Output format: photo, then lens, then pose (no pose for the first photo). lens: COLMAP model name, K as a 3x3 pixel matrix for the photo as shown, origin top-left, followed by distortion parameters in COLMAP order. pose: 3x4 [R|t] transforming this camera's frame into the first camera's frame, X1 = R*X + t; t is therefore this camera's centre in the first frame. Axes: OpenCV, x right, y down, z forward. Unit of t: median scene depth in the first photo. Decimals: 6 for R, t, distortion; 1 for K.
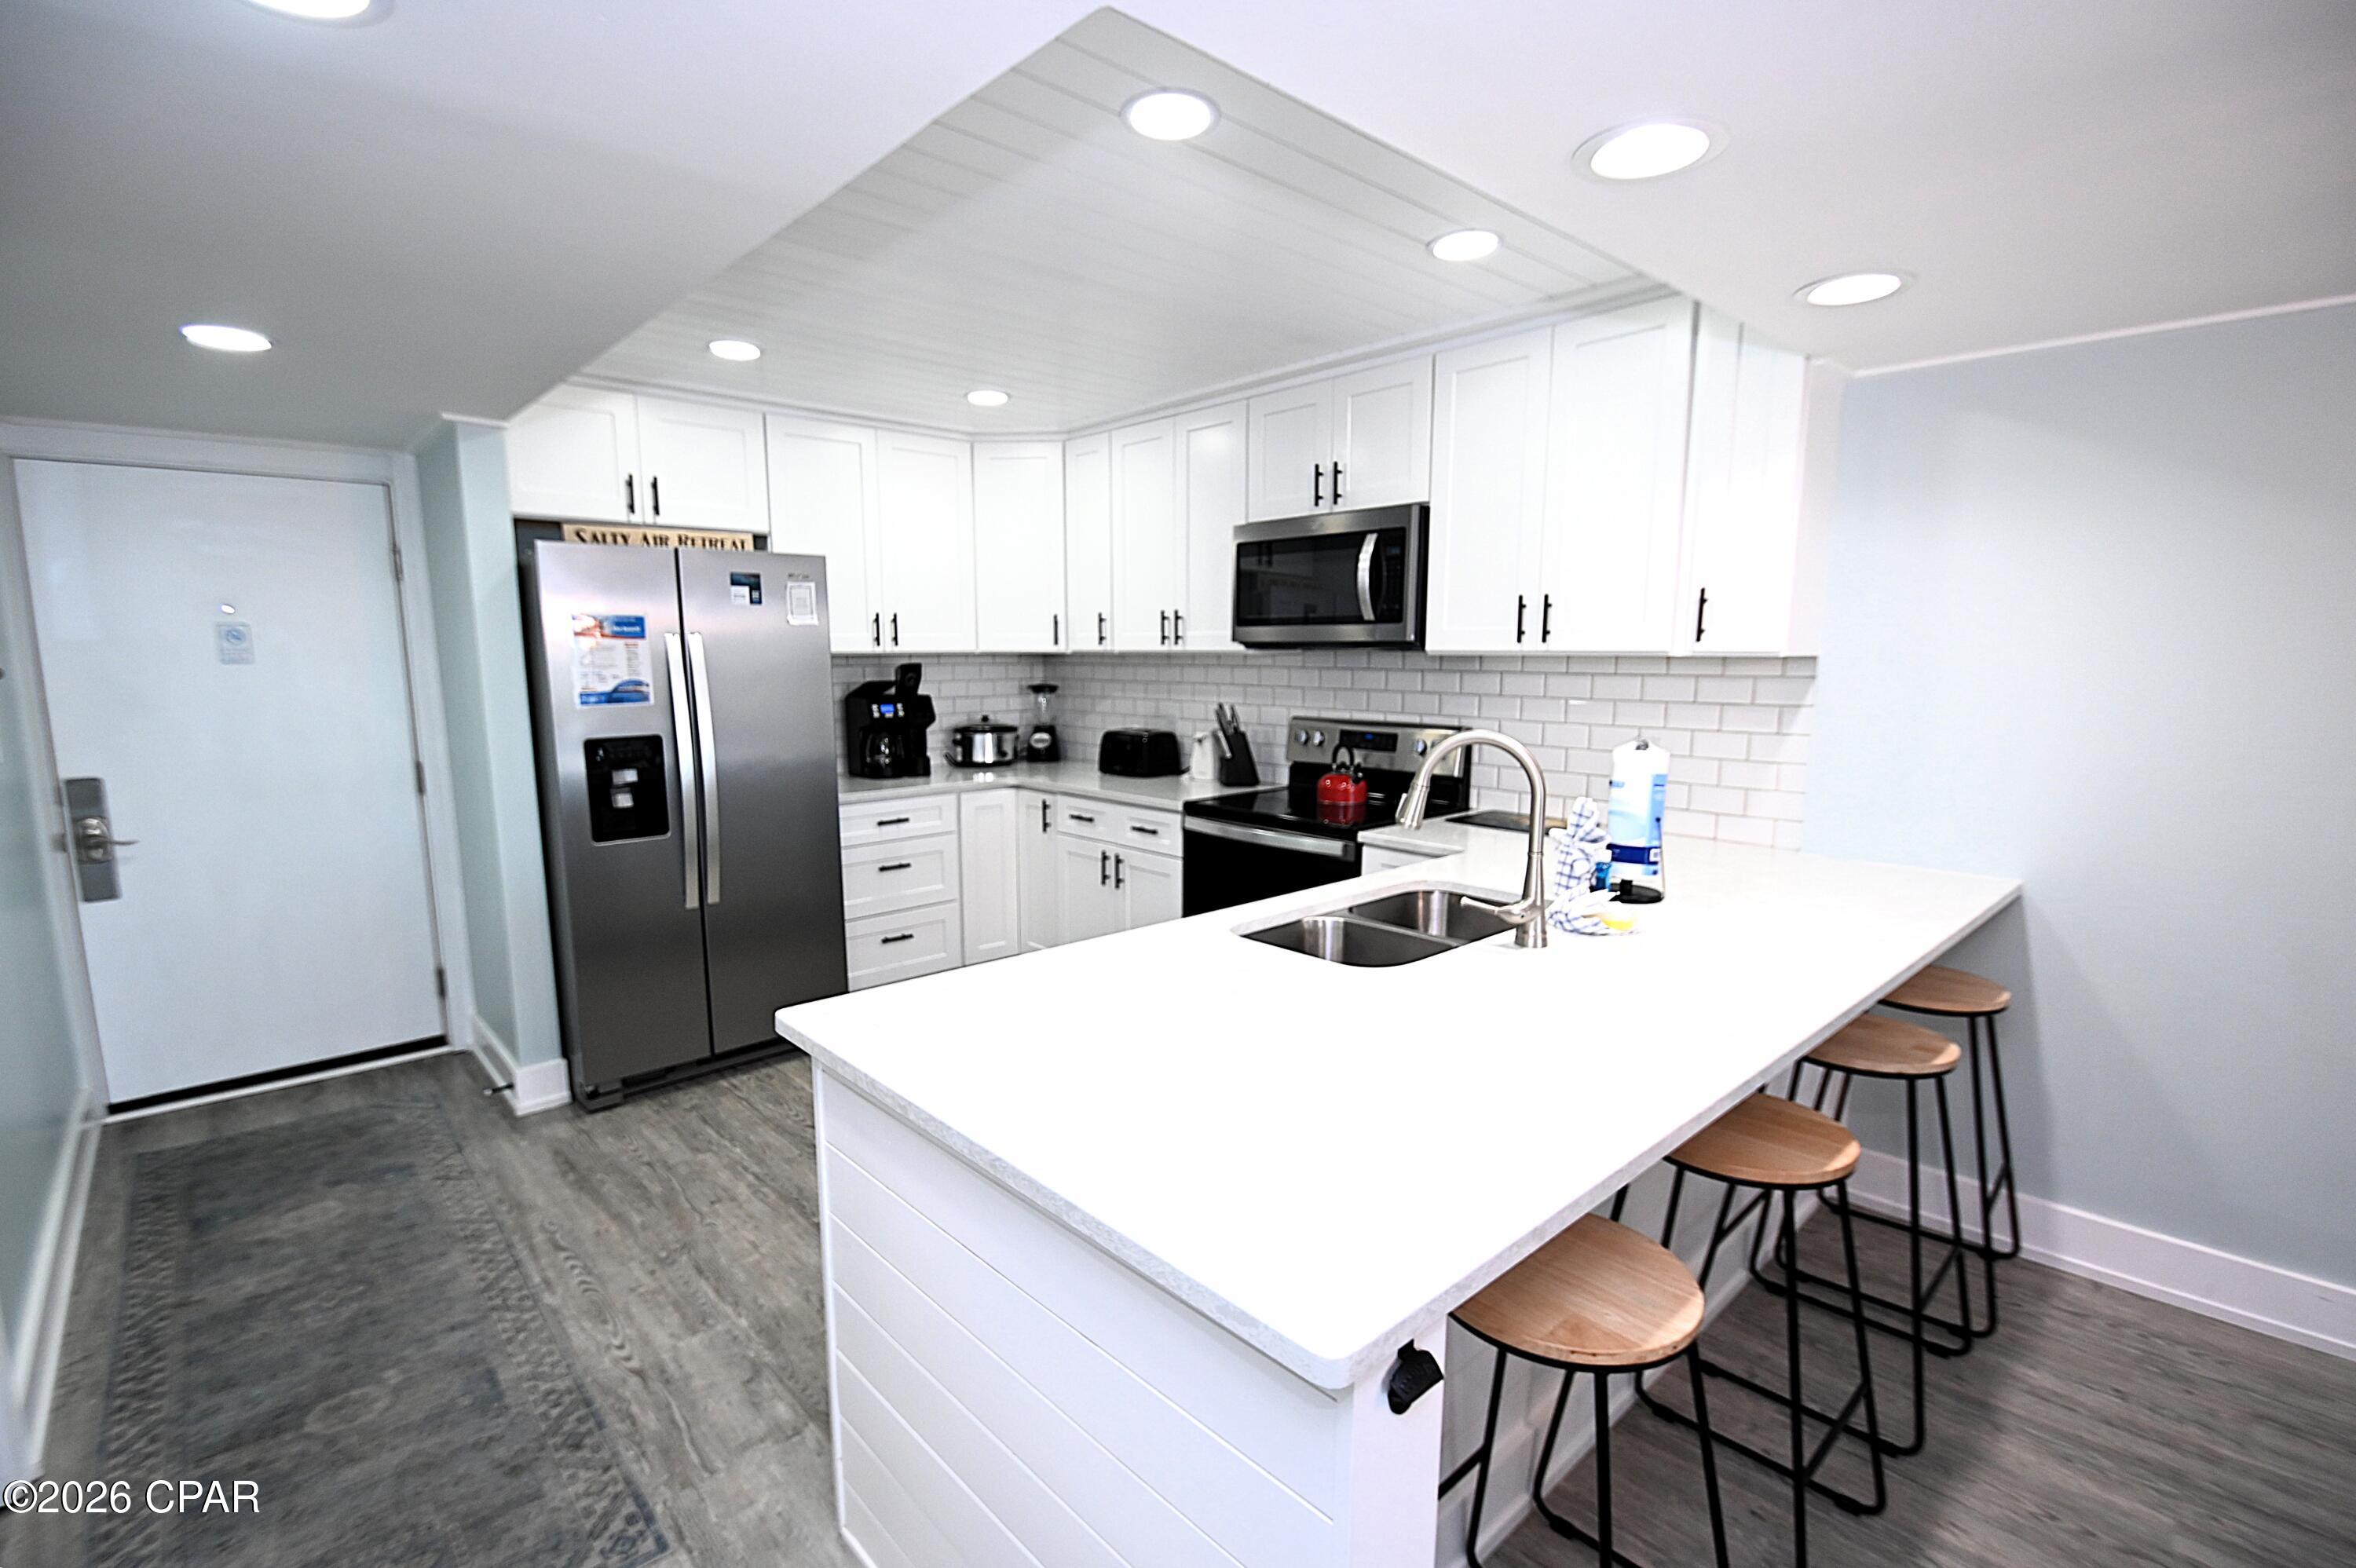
lens RADIAL K [[1077.0, 0, 1178.0], [0, 1077.0, 784.0], [0, 0, 1]] dist [0.010594, 0.000028]
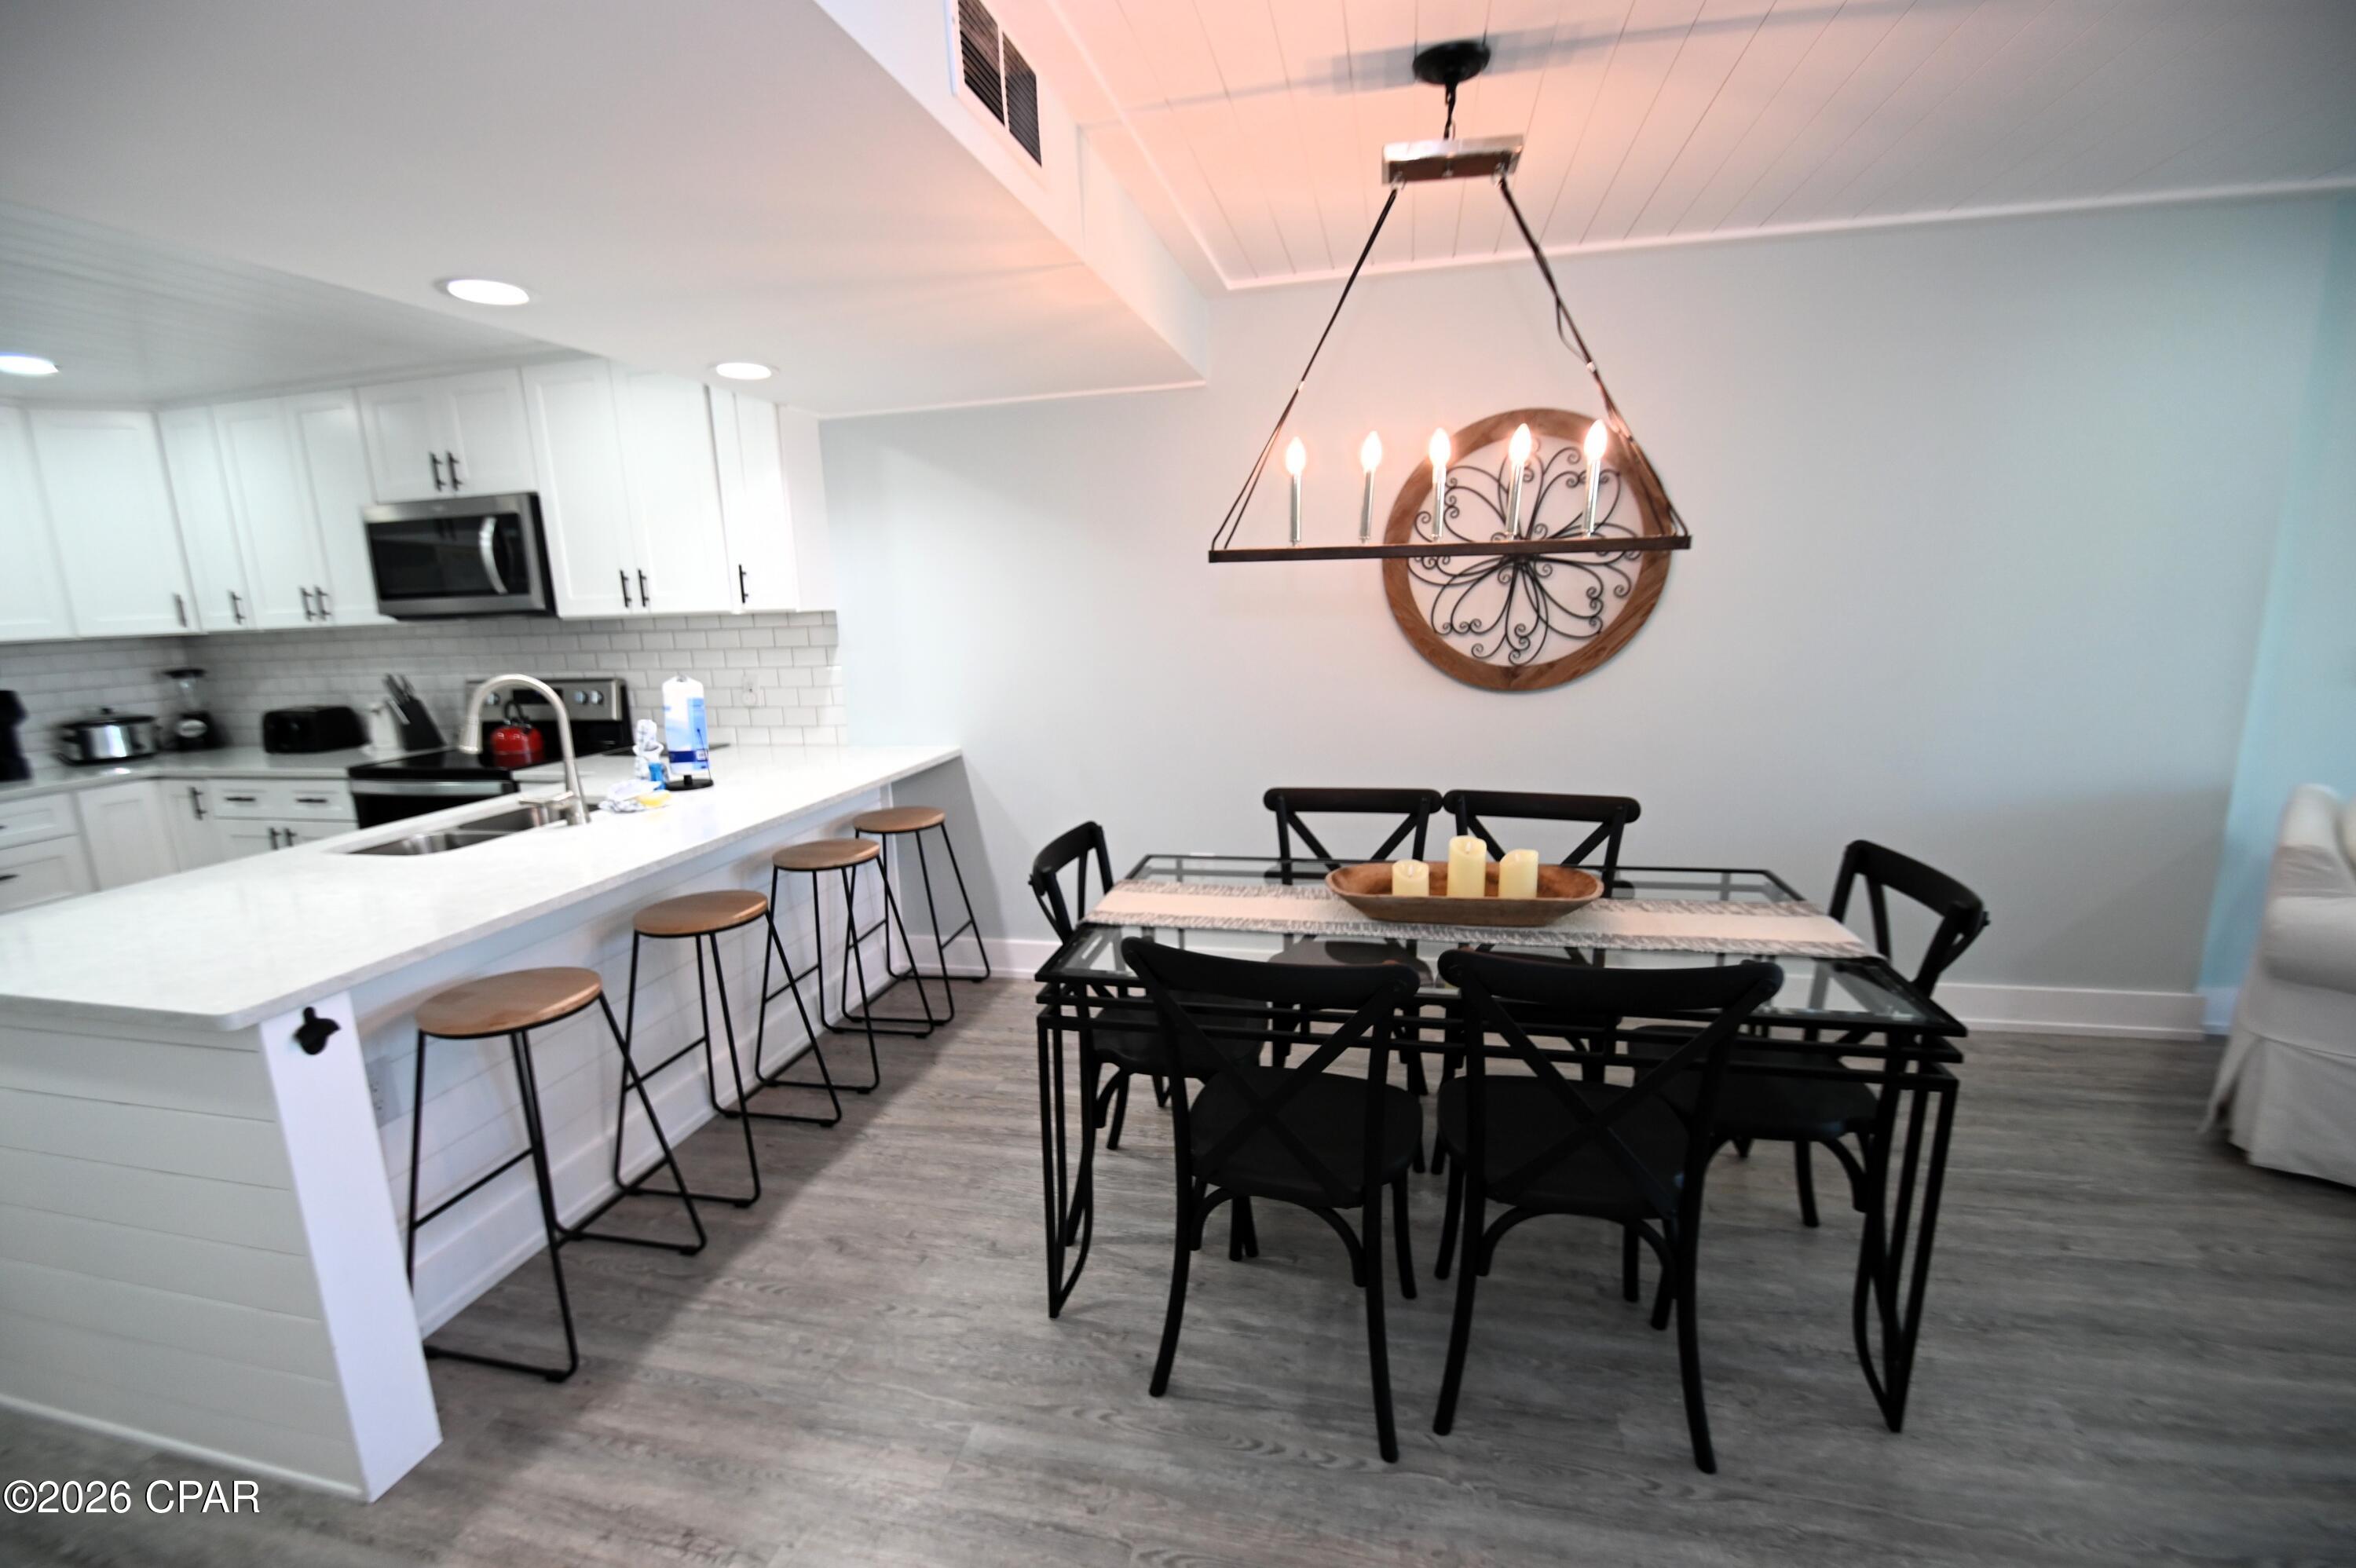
lens RADIAL K [[1037.1, 0, 1153.1], [0, 1037.1, 803.7], [0, 0, 1]] dist [0.010167, -0.014827]
pose [[0.838747, -0.137519, 0.526871, 0.113365], [0.103713, 0.990217, 0.093351, 0.033911], [-0.534554, -0.023655, 0.844803, -0.263142]]
